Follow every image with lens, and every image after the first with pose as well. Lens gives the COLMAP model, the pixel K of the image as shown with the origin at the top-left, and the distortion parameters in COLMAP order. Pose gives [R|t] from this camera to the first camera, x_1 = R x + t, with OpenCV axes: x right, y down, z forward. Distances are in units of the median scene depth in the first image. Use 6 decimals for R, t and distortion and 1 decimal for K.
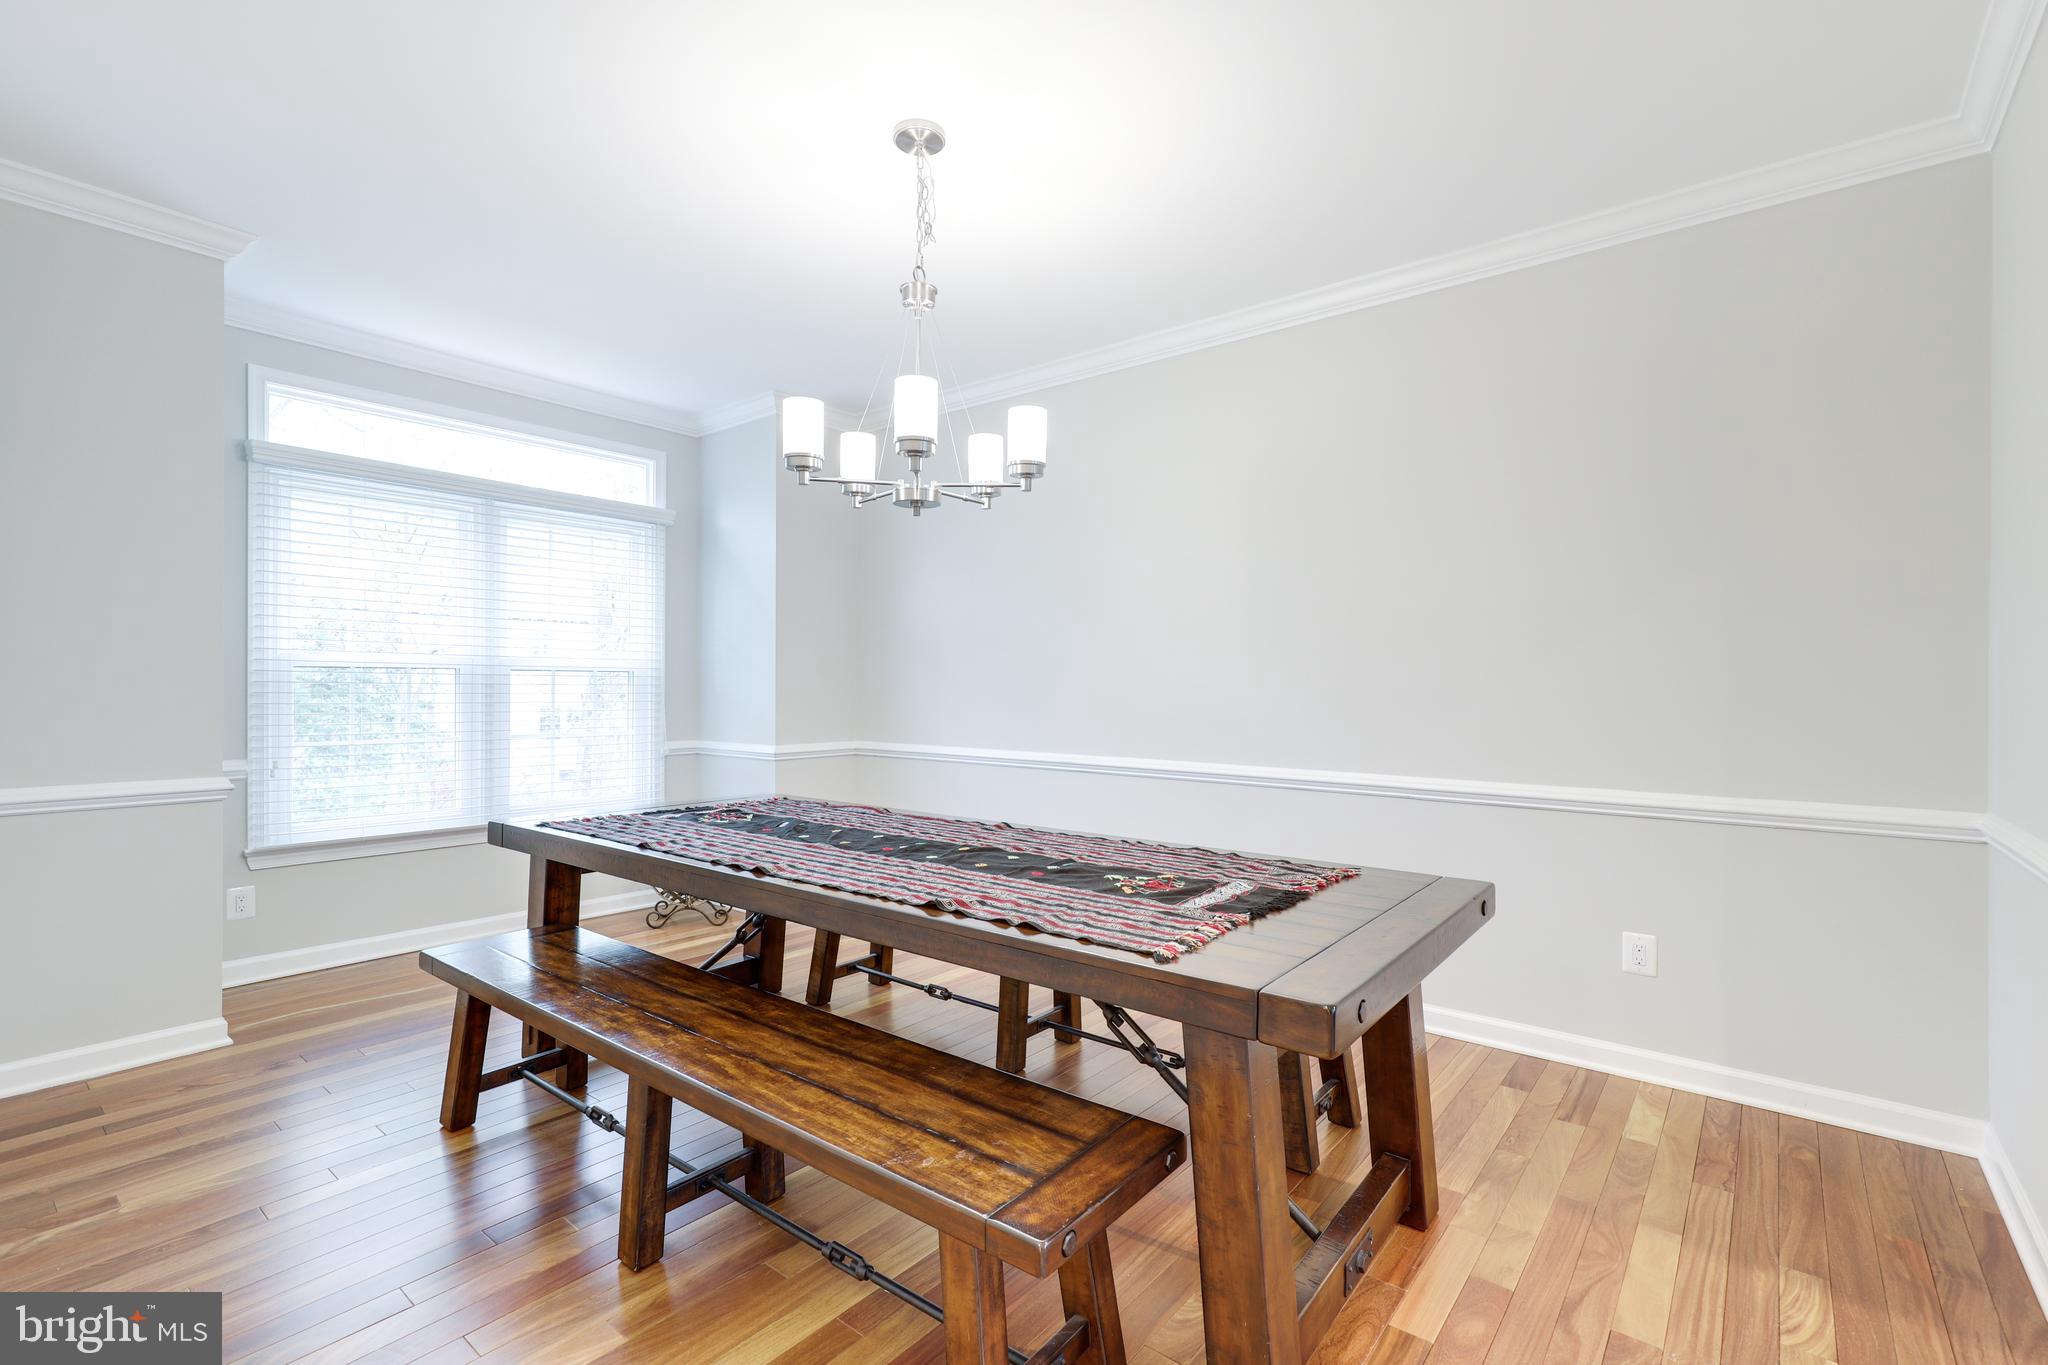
lens RADIAL K [[928.9, 0, 1023.1], [0, 928.9, 688.8], [0, 0, 1]] dist [0.000534, 0.000238]
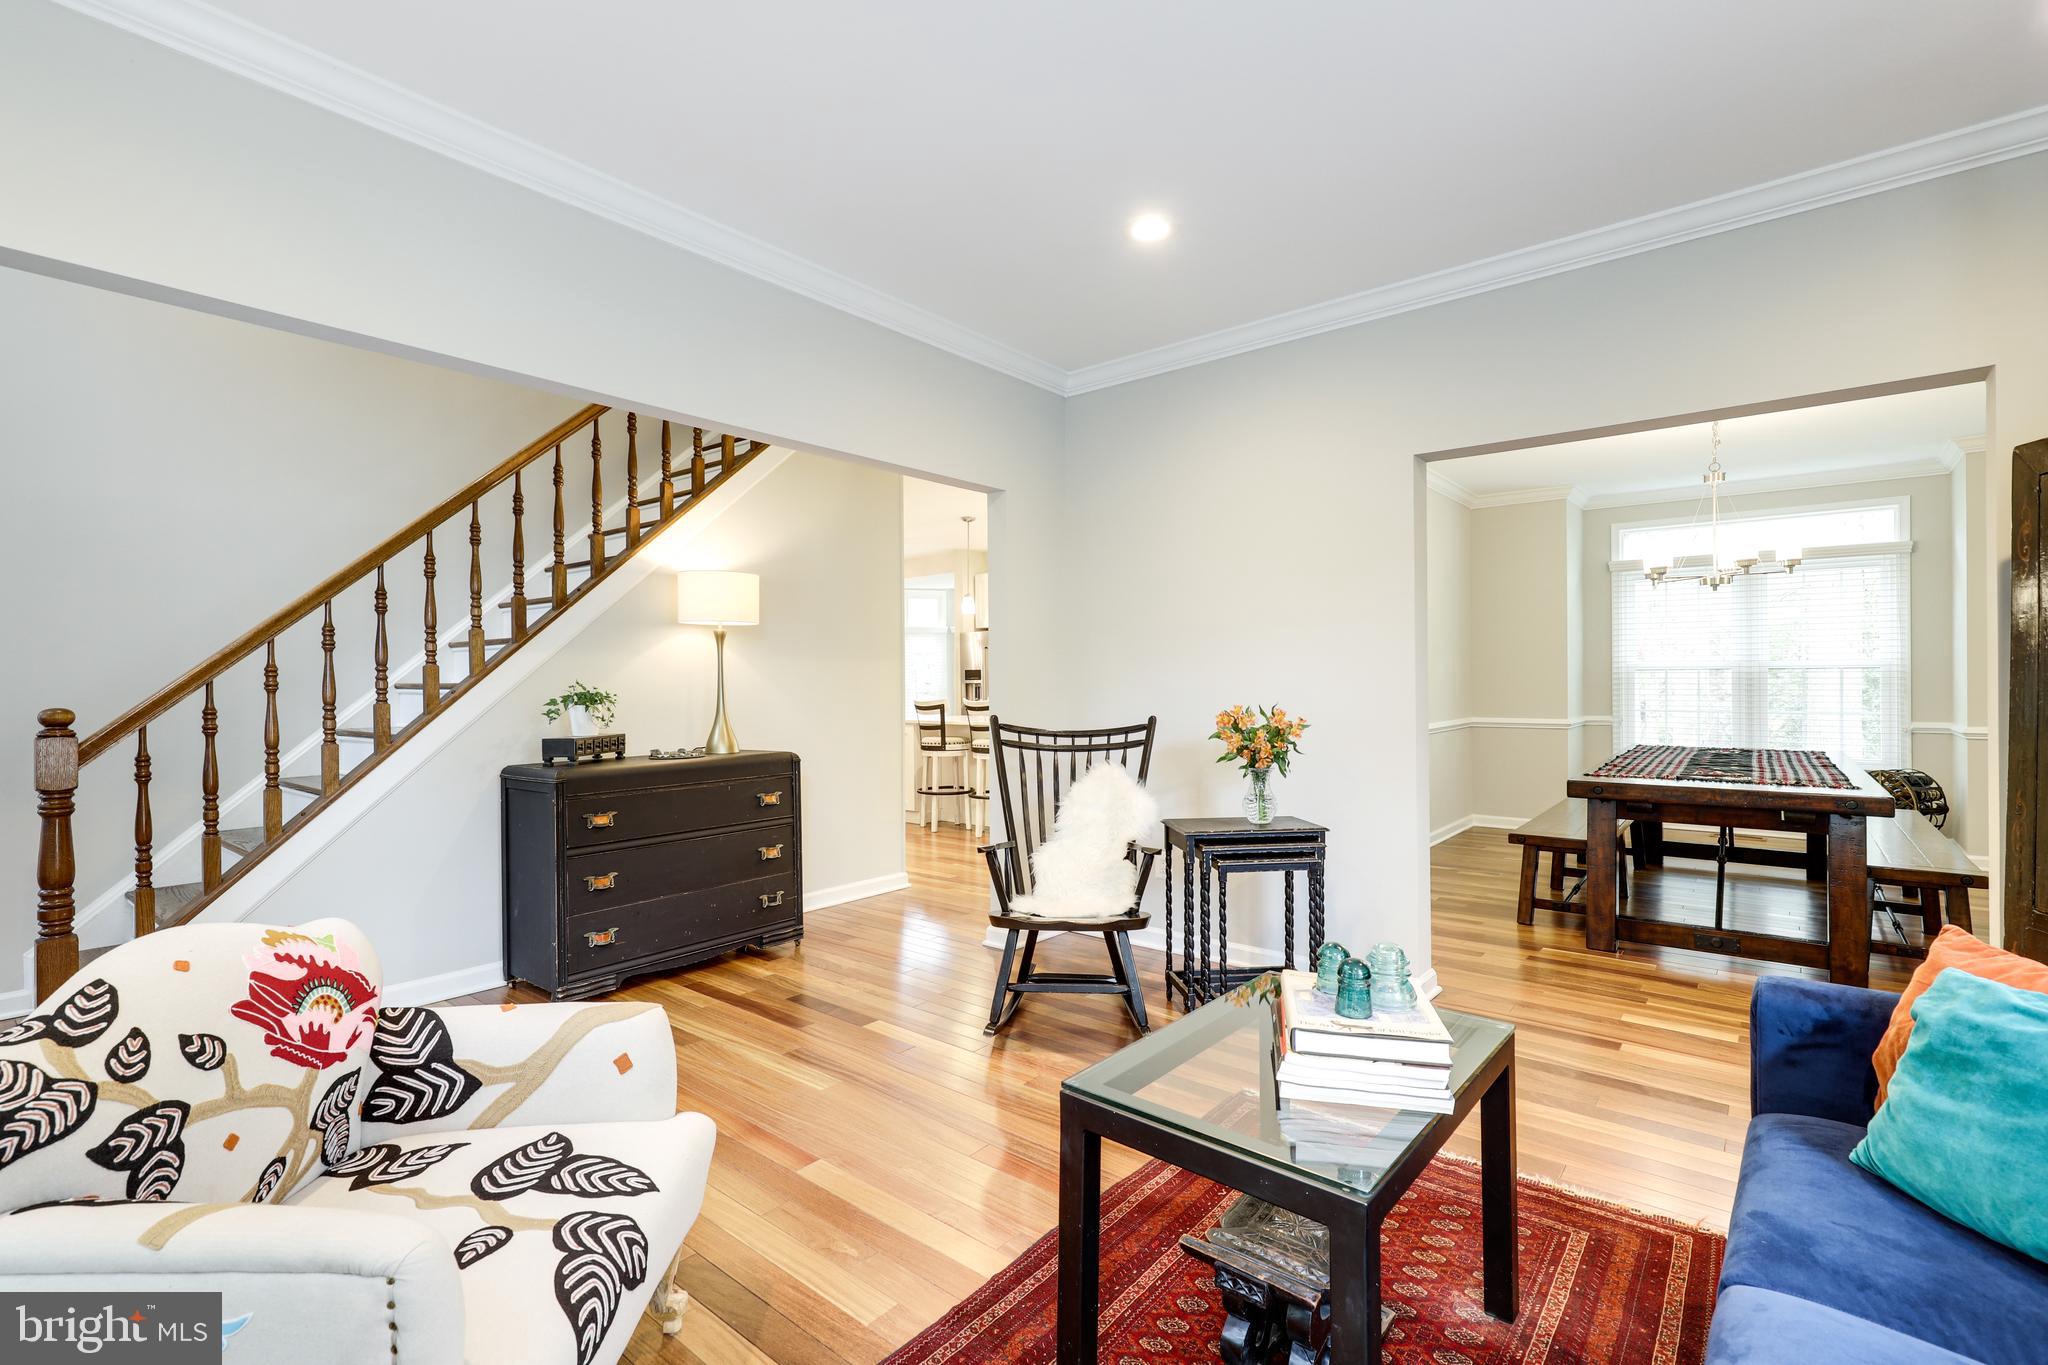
lens RADIAL K [[928.9, 0, 1033.8], [0, 928.9, 687.9], [0, 0, 1]] dist [0.000534, 0.000238]
pose [[-0.002481, 0.003672, -0.999990, 1.031431], [0.004539, 0.999983, 0.003661, 0.000091], [0.999987, -0.004530, -0.002497, -0.232690]]
